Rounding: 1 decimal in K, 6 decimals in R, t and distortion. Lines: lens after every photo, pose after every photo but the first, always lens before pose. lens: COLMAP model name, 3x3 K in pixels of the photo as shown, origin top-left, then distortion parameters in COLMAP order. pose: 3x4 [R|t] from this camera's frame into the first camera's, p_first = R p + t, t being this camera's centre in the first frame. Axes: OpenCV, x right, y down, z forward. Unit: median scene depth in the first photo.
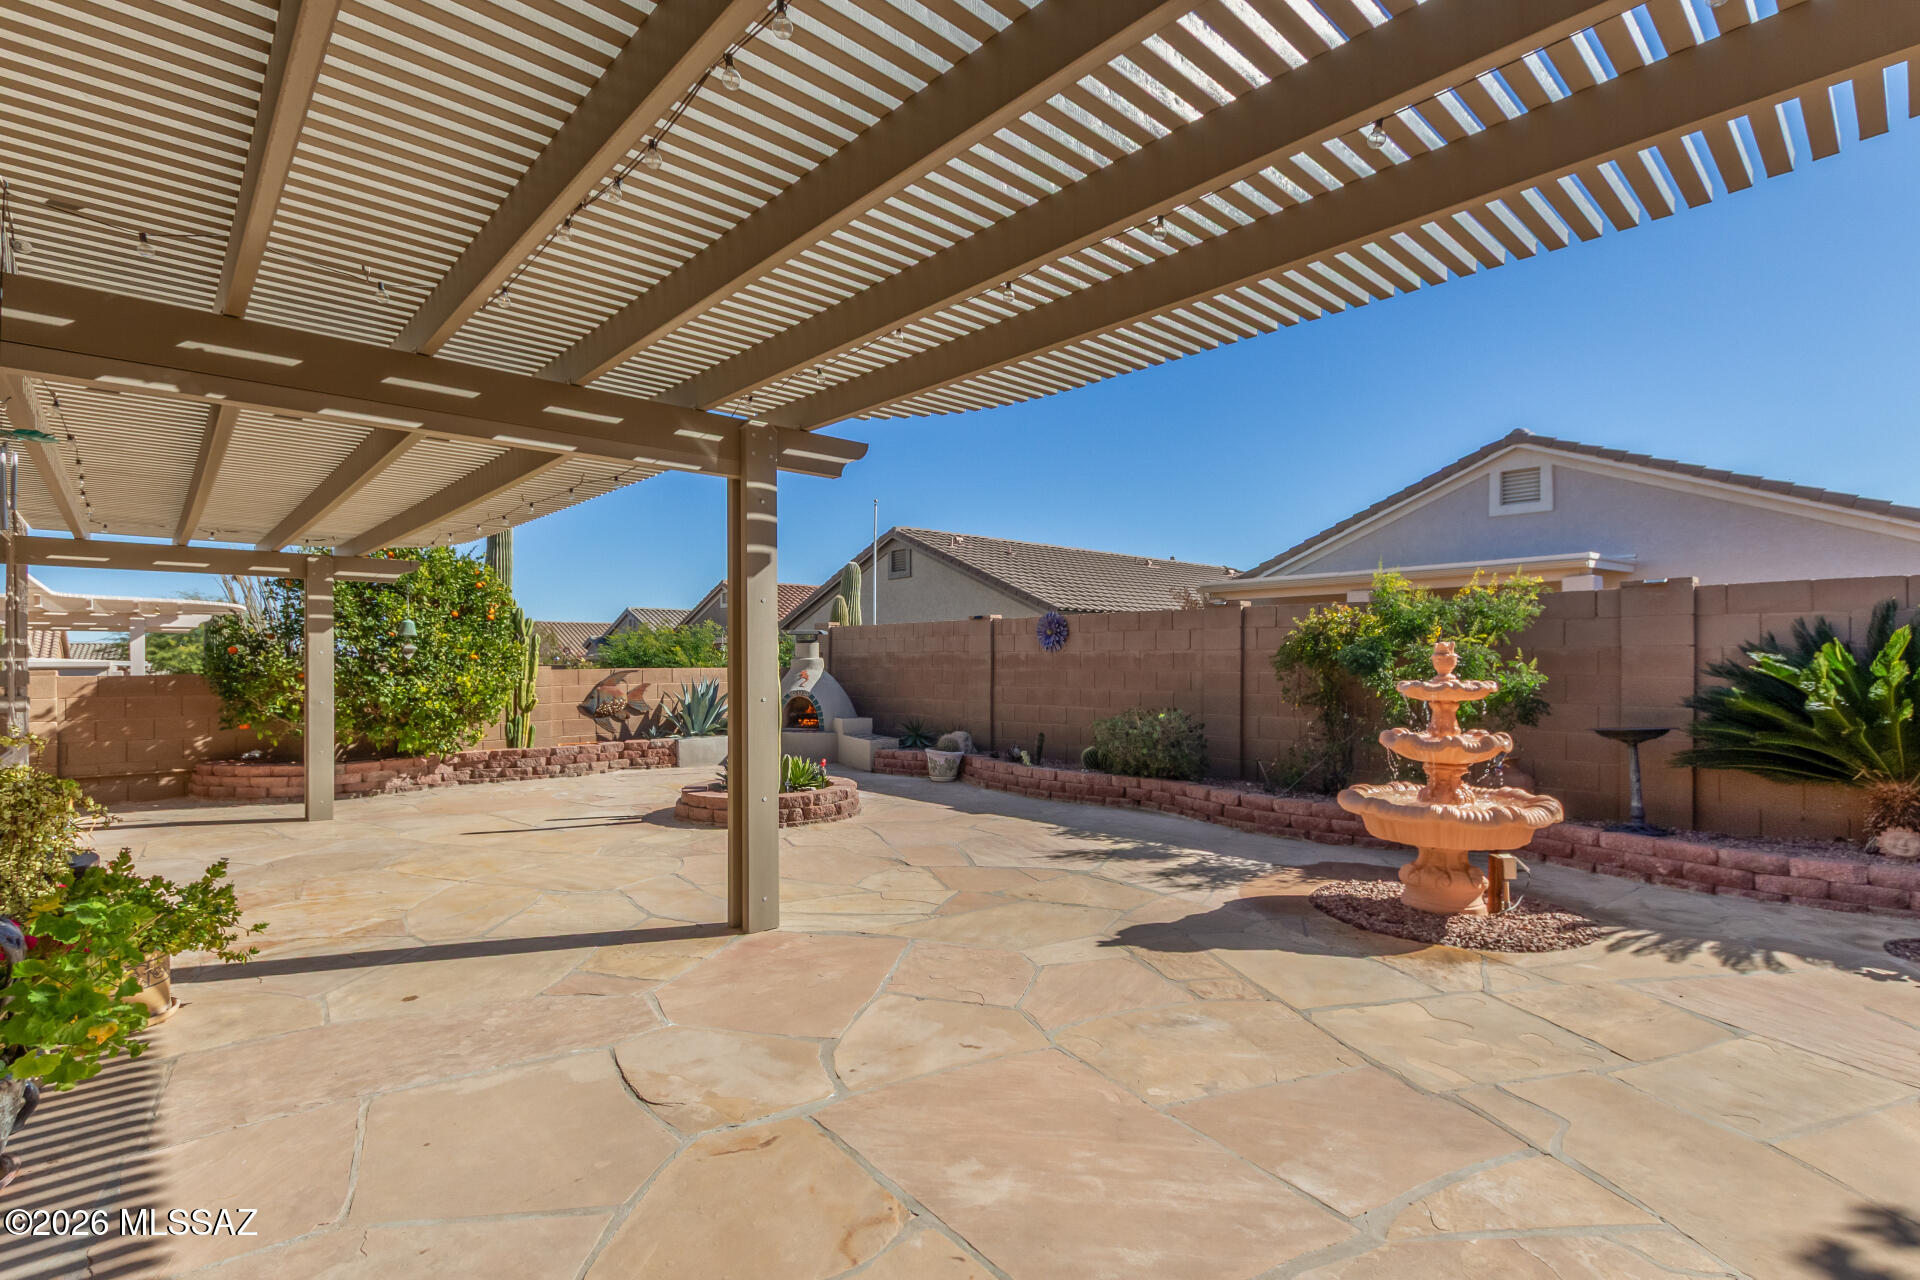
lens RADIAL K [[886.4, 0, 1052.9], [0, 886.4, 651.5], [0, 0, 1]] dist [0.046610, -0.027717]
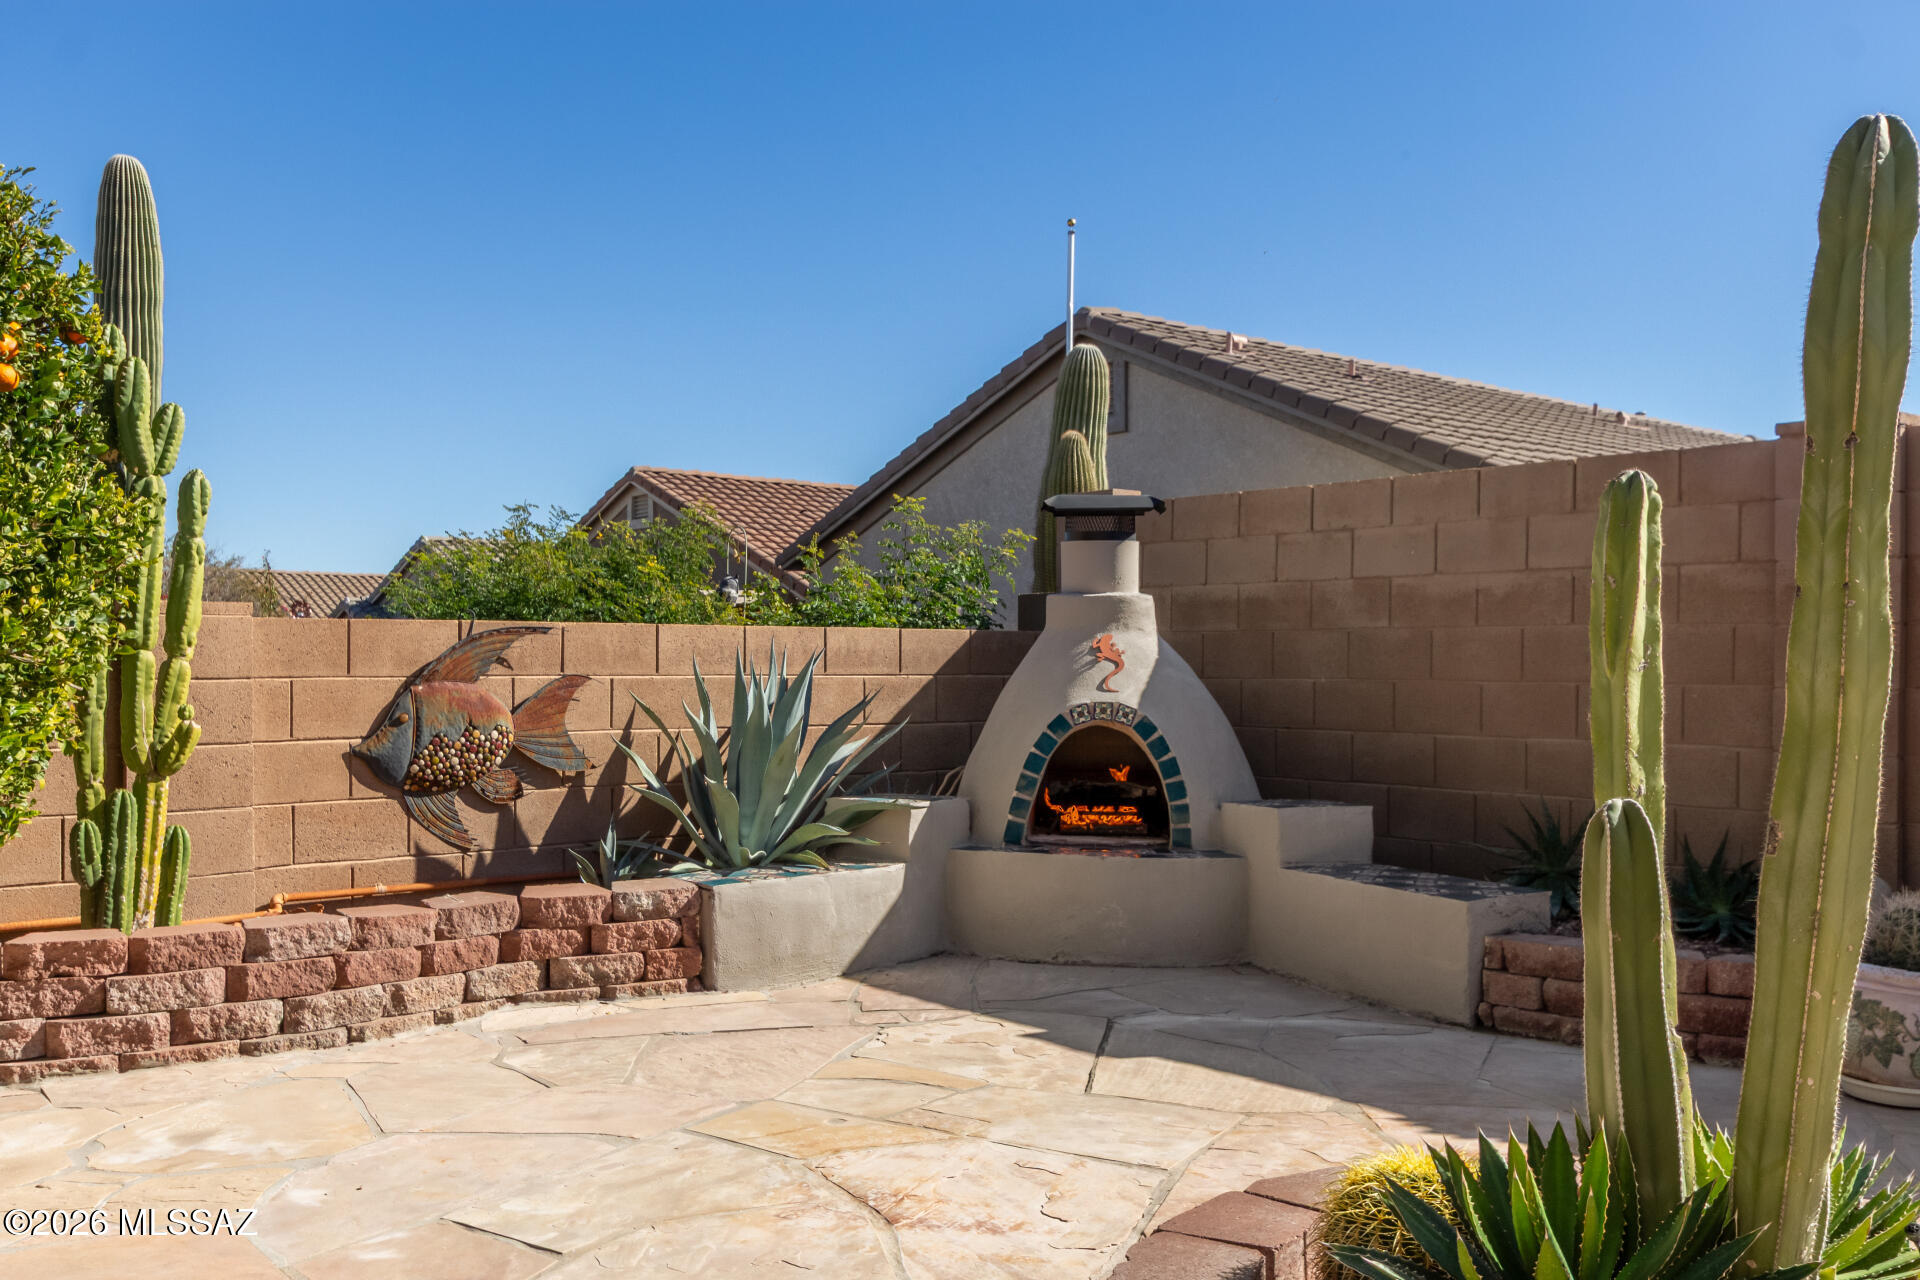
lens RADIAL K [[1649.8, 0, 1087.1], [0, 1649.8, 638.5], [0, 0, 1]] dist [-0.001878, -0.005136]
pose [[0.998805, 0.003731, -0.048734, -0.287205], [-0.004103, 0.999963, -0.007541, 0.029468], [0.048704, 0.007732, 0.998783, 0.522061]]
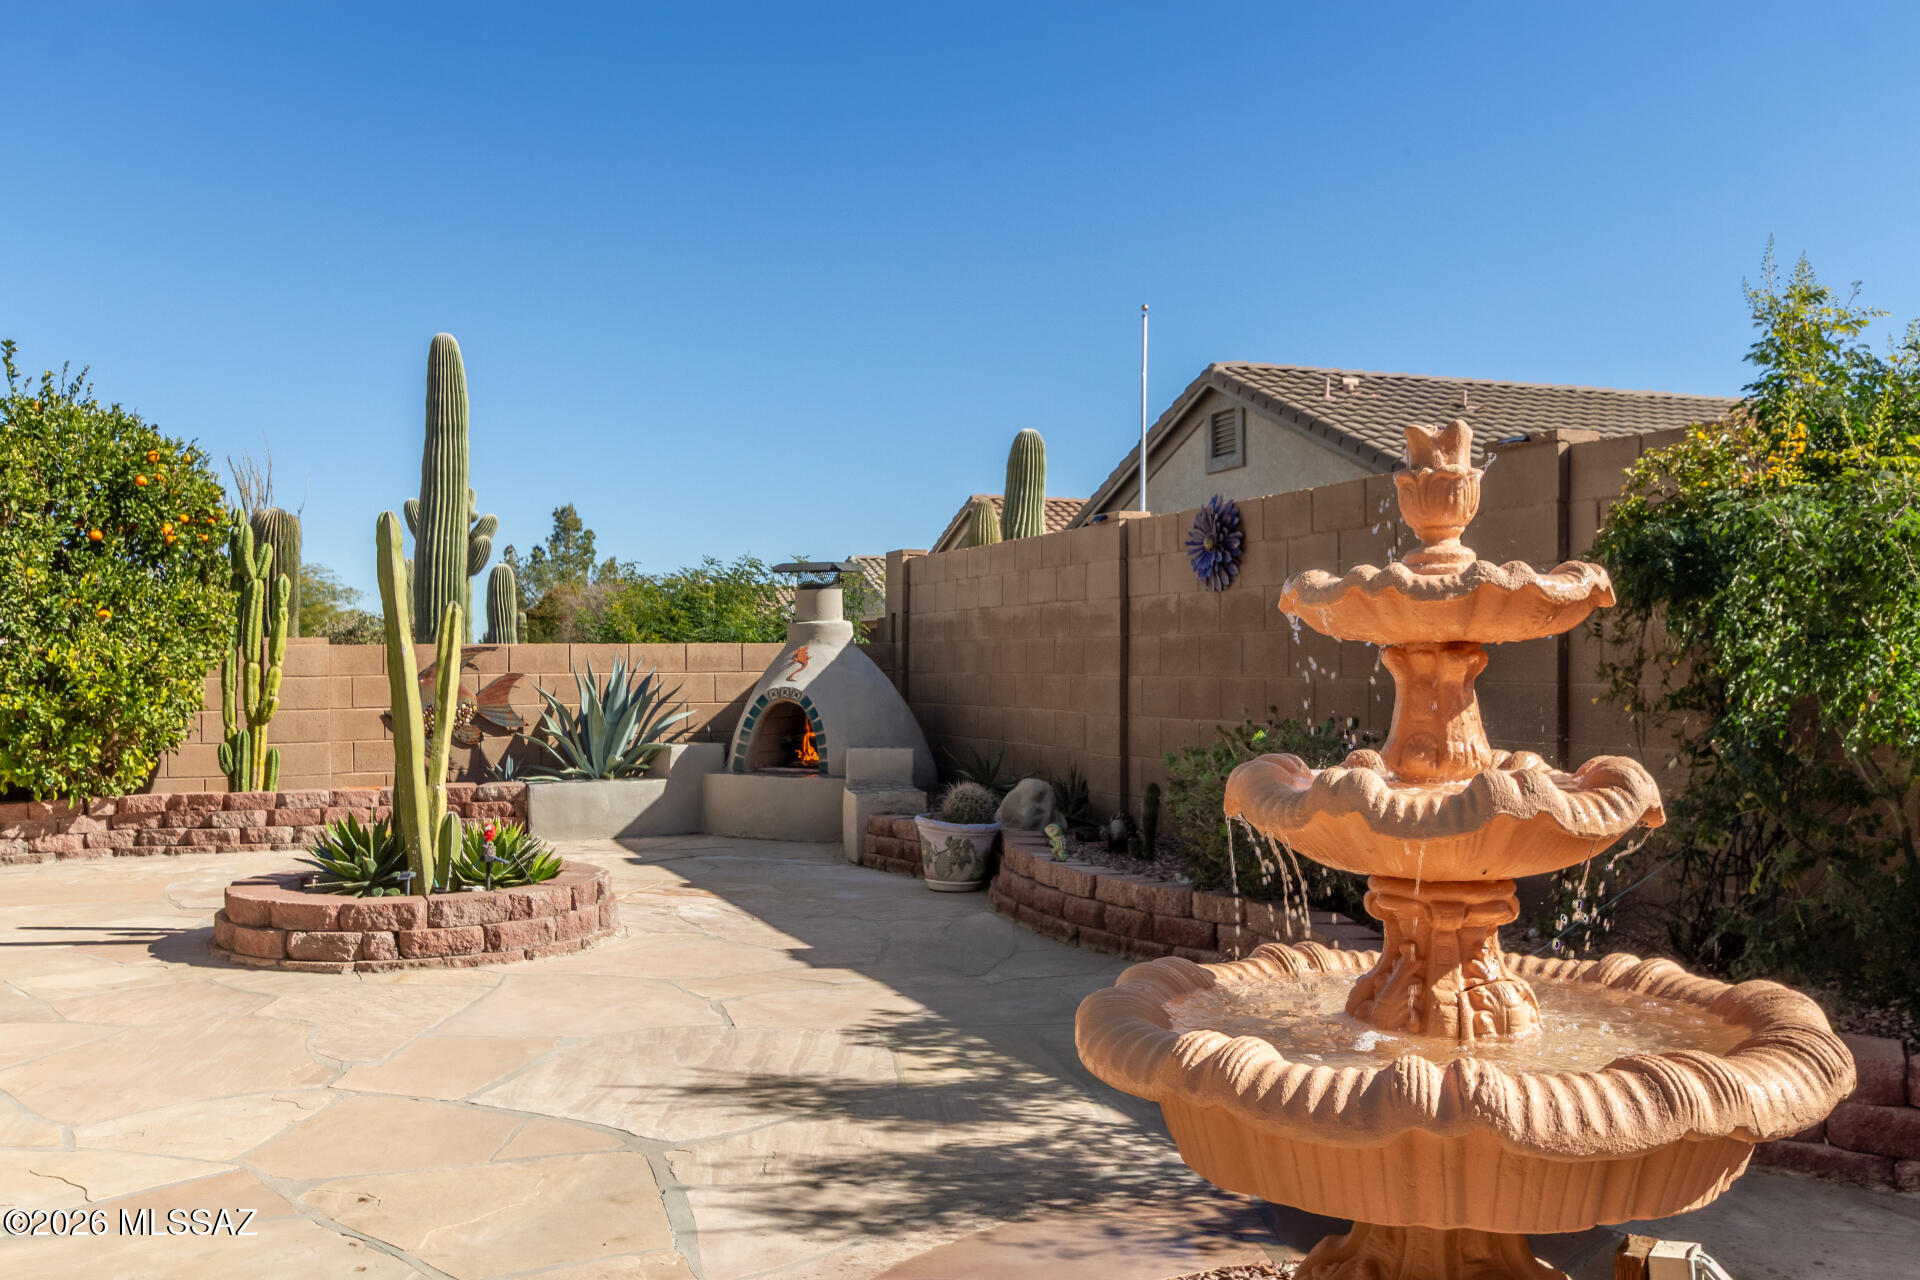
lens RADIAL K [[1747.7, 0, 1169.0], [0, 1747.7, 648.5], [0, 0, 1]] dist [0.008016, -0.020574]
pose [[0.938717, -0.007155, -0.344613, 0.248754], [0.007725, 0.999970, 0.000280, 0.025965], [0.344601, -0.002925, 0.938745, 0.213838]]
